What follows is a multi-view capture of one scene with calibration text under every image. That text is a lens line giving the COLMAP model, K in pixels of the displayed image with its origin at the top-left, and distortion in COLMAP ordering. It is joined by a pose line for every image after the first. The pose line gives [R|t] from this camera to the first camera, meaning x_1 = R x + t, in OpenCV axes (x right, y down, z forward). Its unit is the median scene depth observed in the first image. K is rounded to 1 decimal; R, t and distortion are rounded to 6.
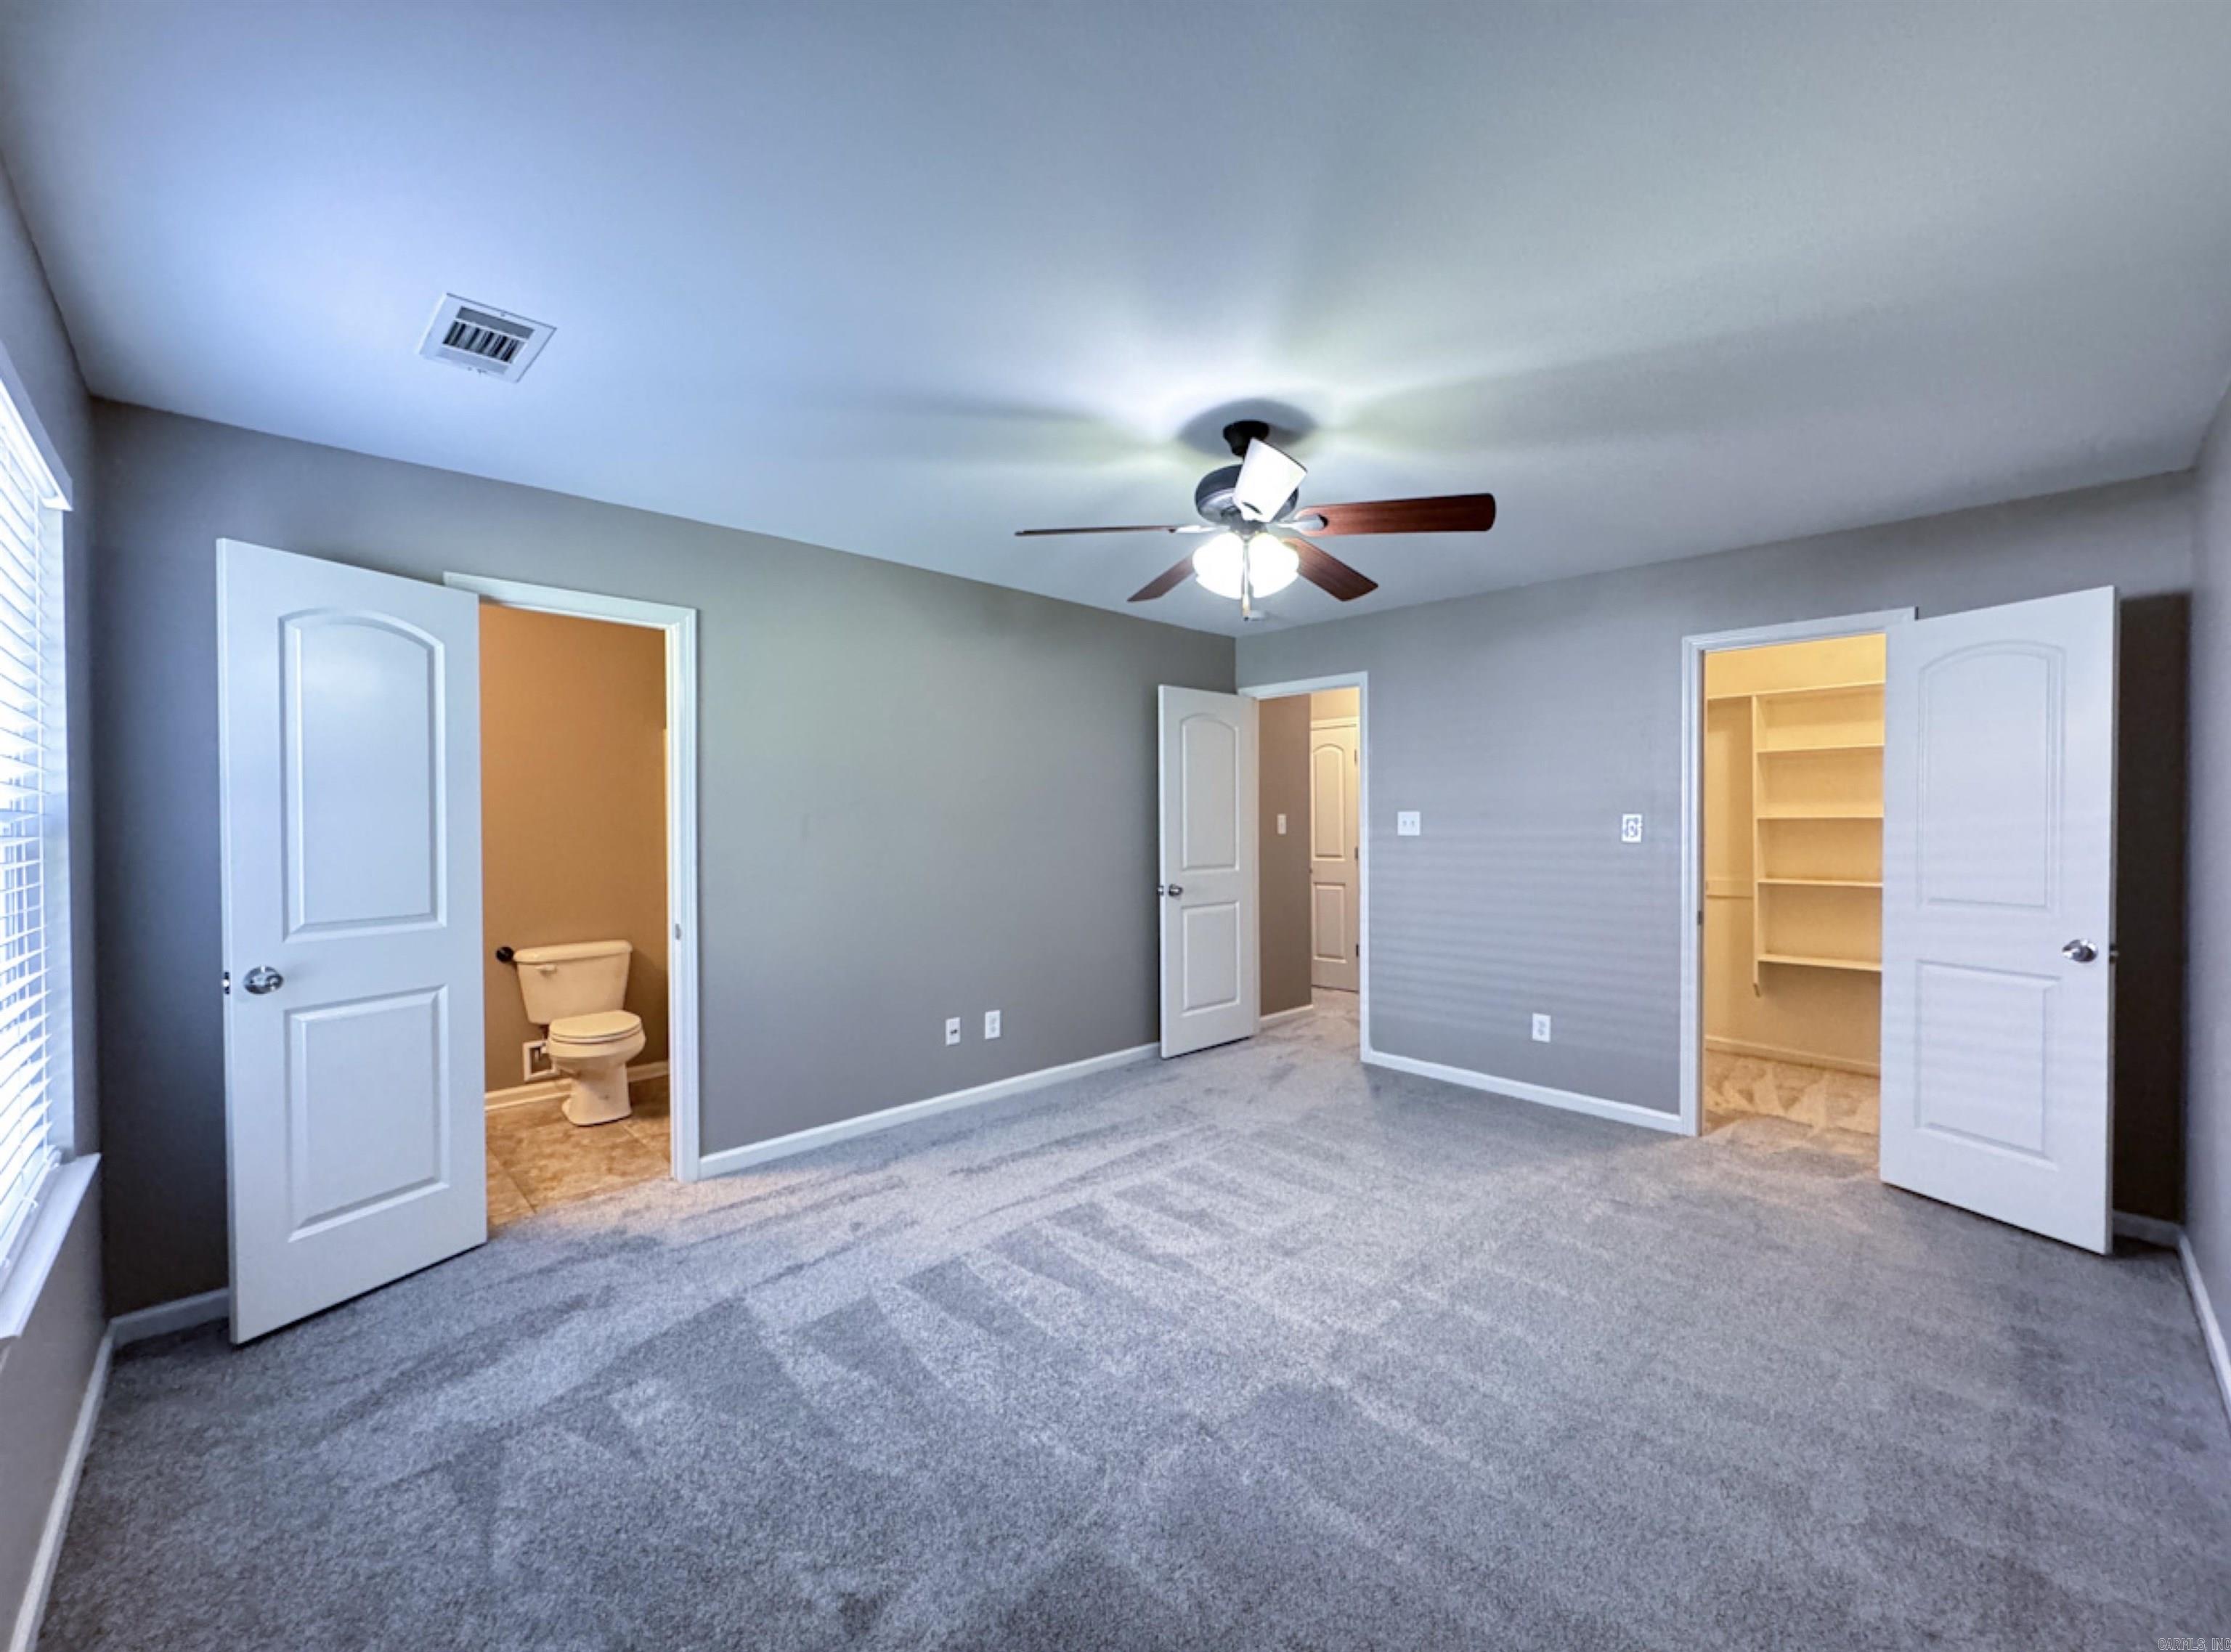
lens RADIAL K [[906.6, 0, 1115.5], [0, 906.6, 826.0], [0, 0, 1]] dist [-0.000268, -0.000015]
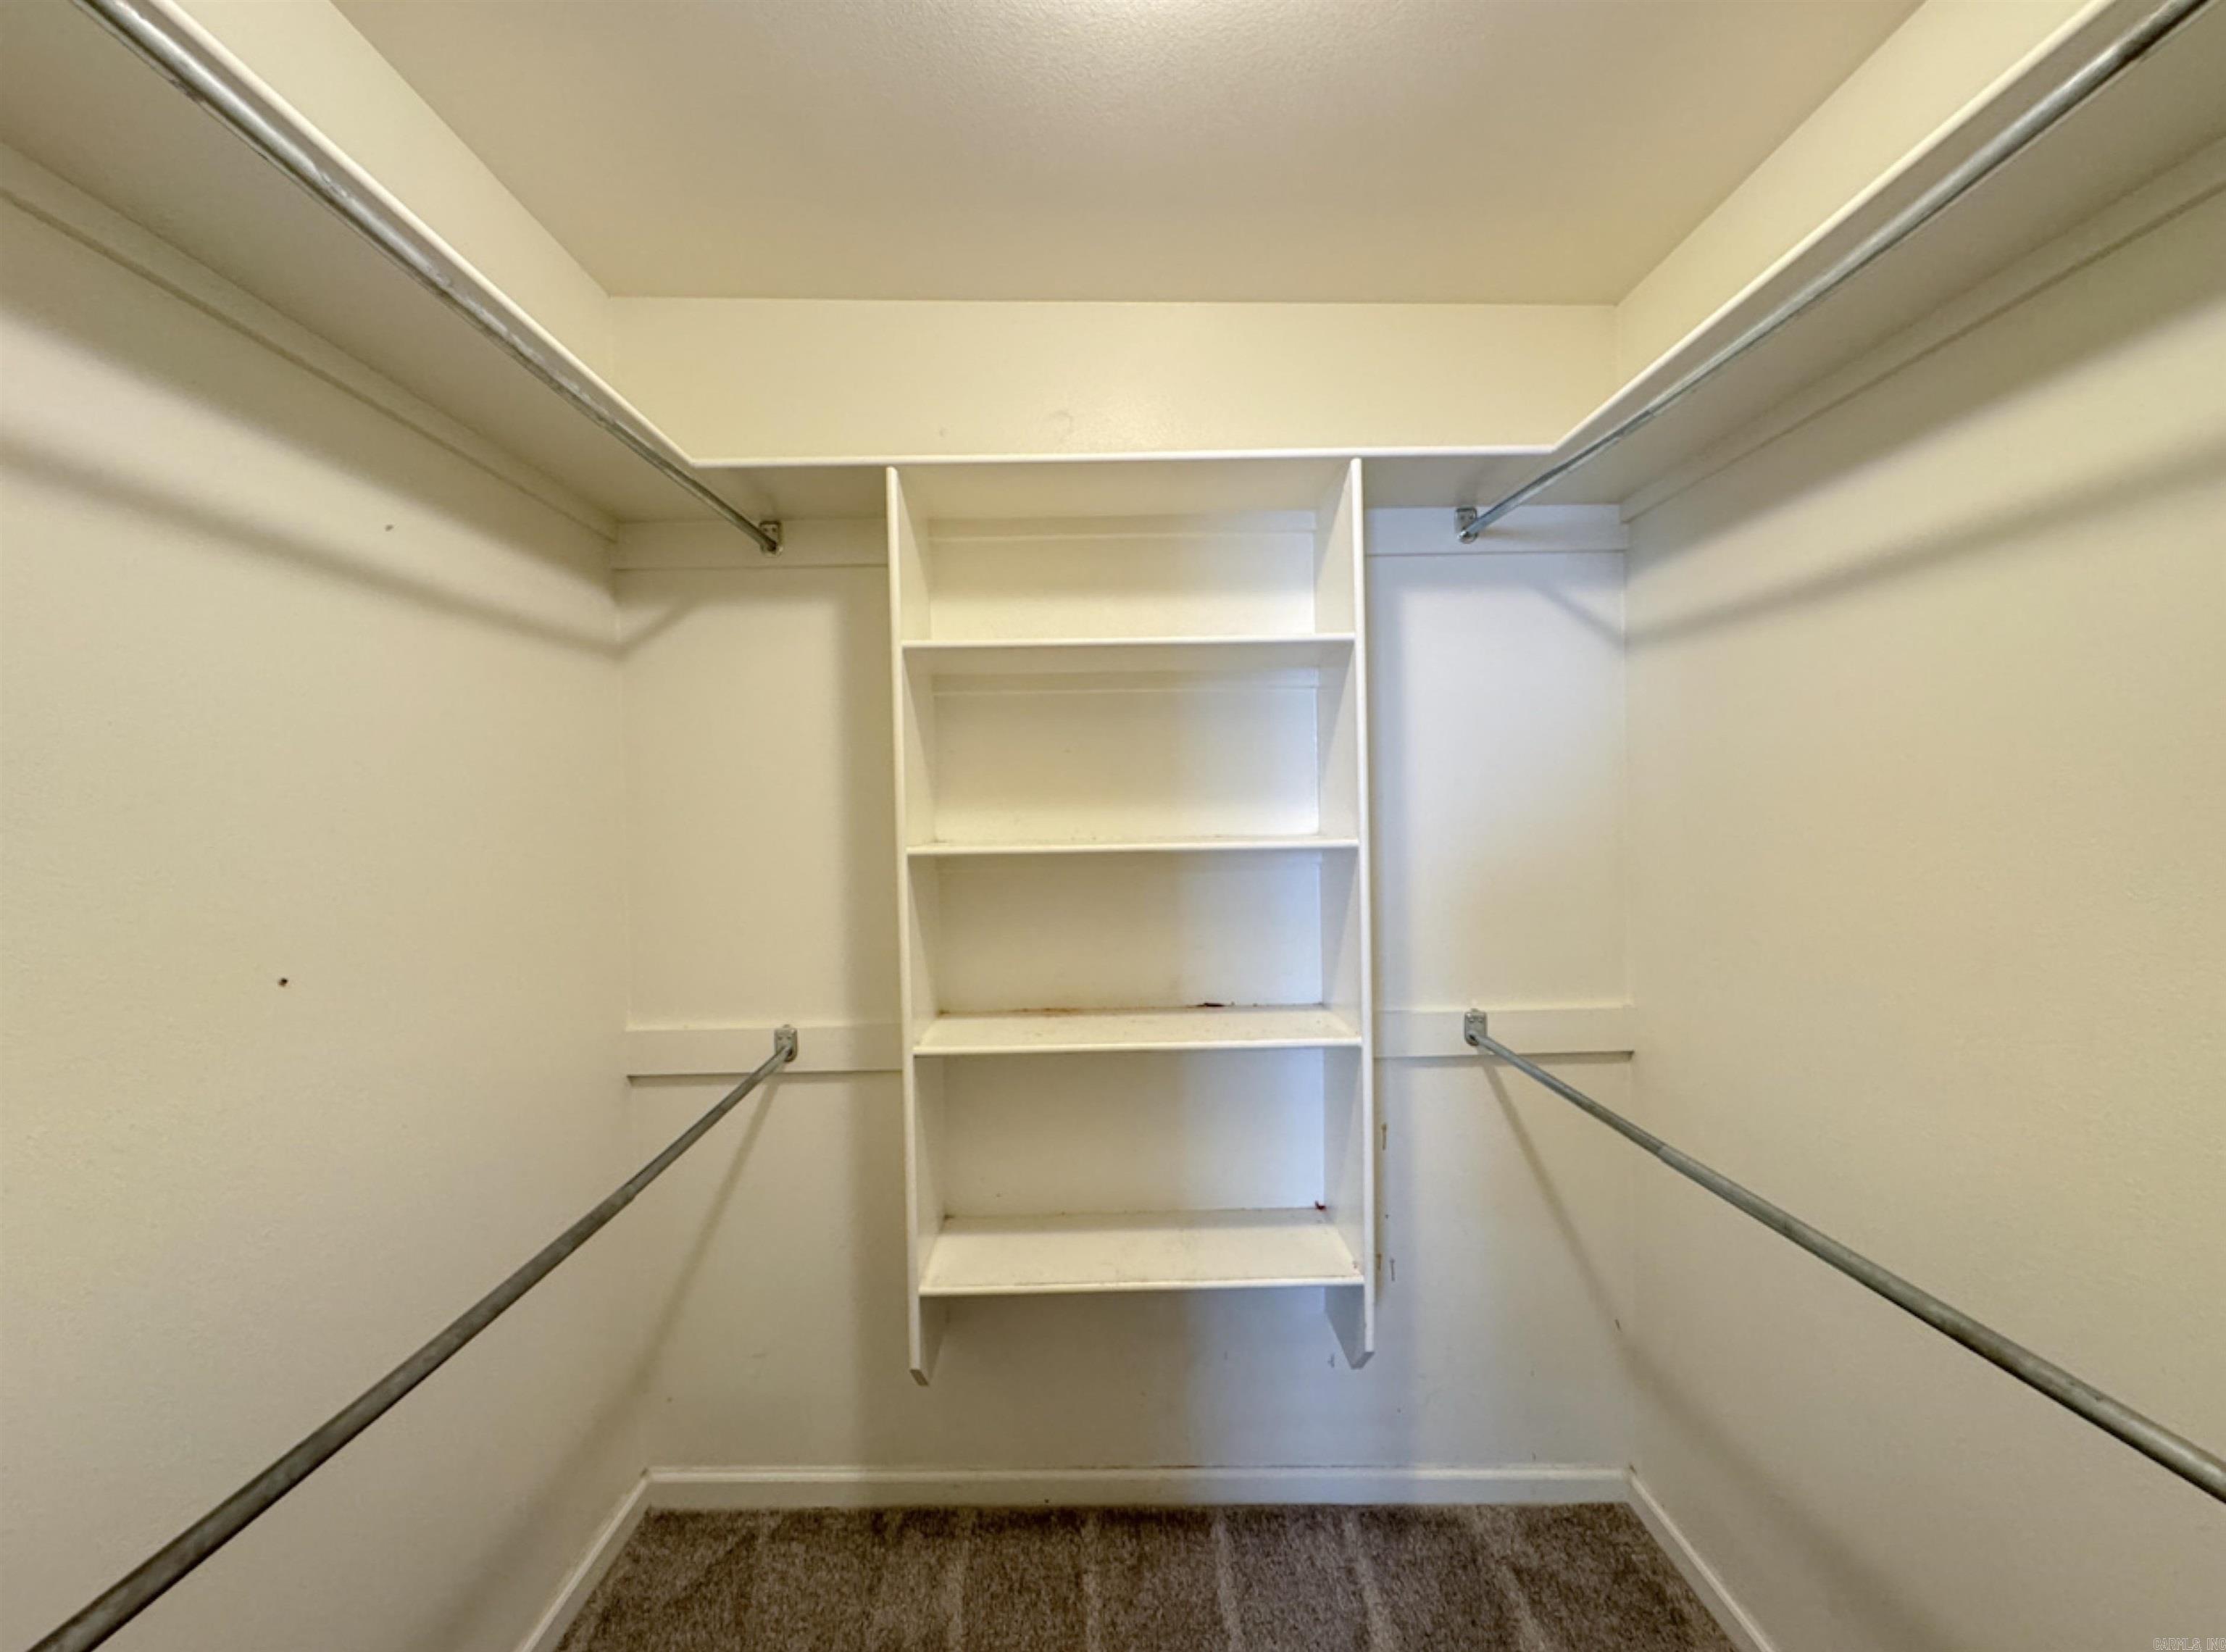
lens RADIAL K [[962.5, 0, 1113.0], [0, 962.5, 826.0], [0, 0, 1]] dist [0.000127, -0.000005]
pose [[0.685045, -0.014325, 0.728360, 0.502786], [0.021321, 0.999773, -0.000391, -0.017841], [-0.728189, 0.015797, 0.685195, 0.703672]]
